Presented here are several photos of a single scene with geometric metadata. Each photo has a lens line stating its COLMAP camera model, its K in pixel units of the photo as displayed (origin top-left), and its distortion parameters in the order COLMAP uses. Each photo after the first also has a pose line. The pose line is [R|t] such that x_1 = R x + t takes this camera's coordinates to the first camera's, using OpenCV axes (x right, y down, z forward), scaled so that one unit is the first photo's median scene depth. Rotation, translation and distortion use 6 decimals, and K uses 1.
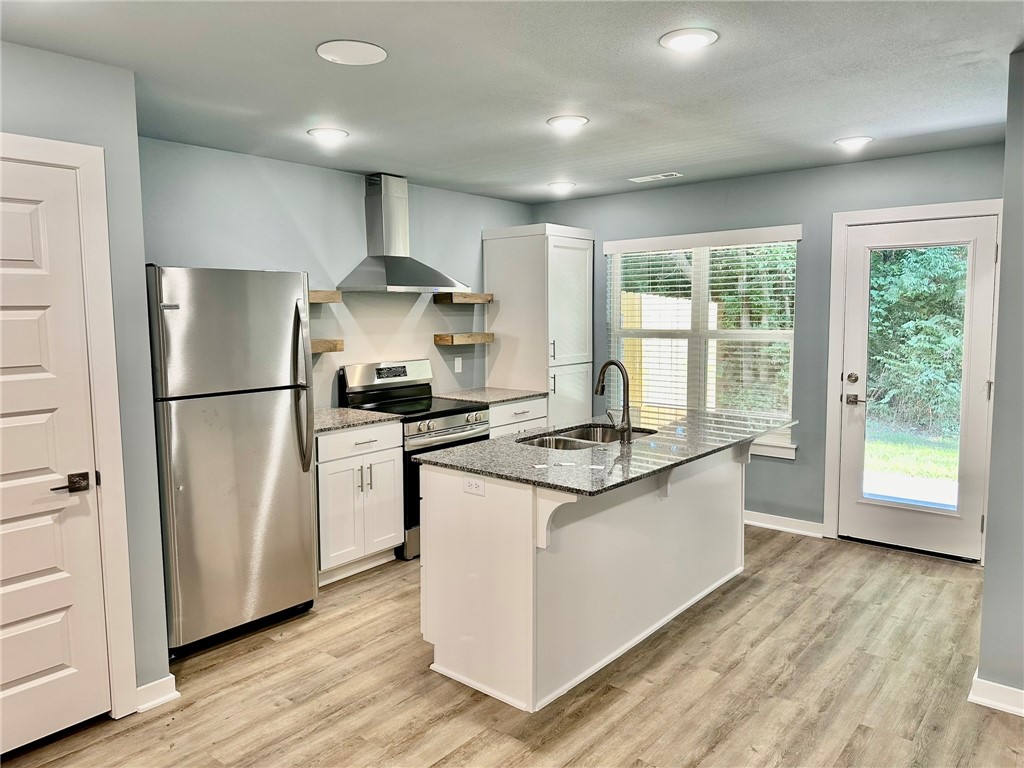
lens RADIAL K [[721.8, 0, 517.0], [0, 721.8, 376.5], [0, 0, 1]] dist [0.016993, -0.012486]
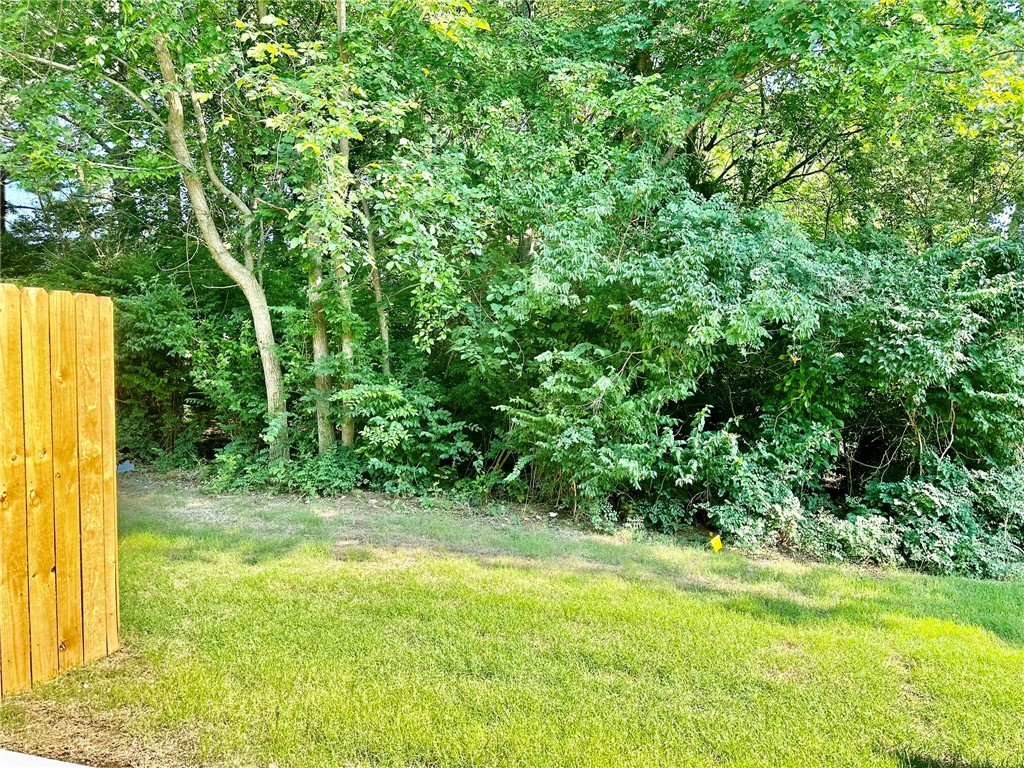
lens RADIAL K [[721.8, 0, 508.6], [0, 721.8, 384.0], [0, 0, 1]] dist [0.016993, -0.012486]
pose [[0.905065, -0.004142, 0.425252, 0.238643], [0.015995, 0.999577, -0.024306, -0.032432], [-0.424972, 0.028801, 0.904748, 0.431528]]
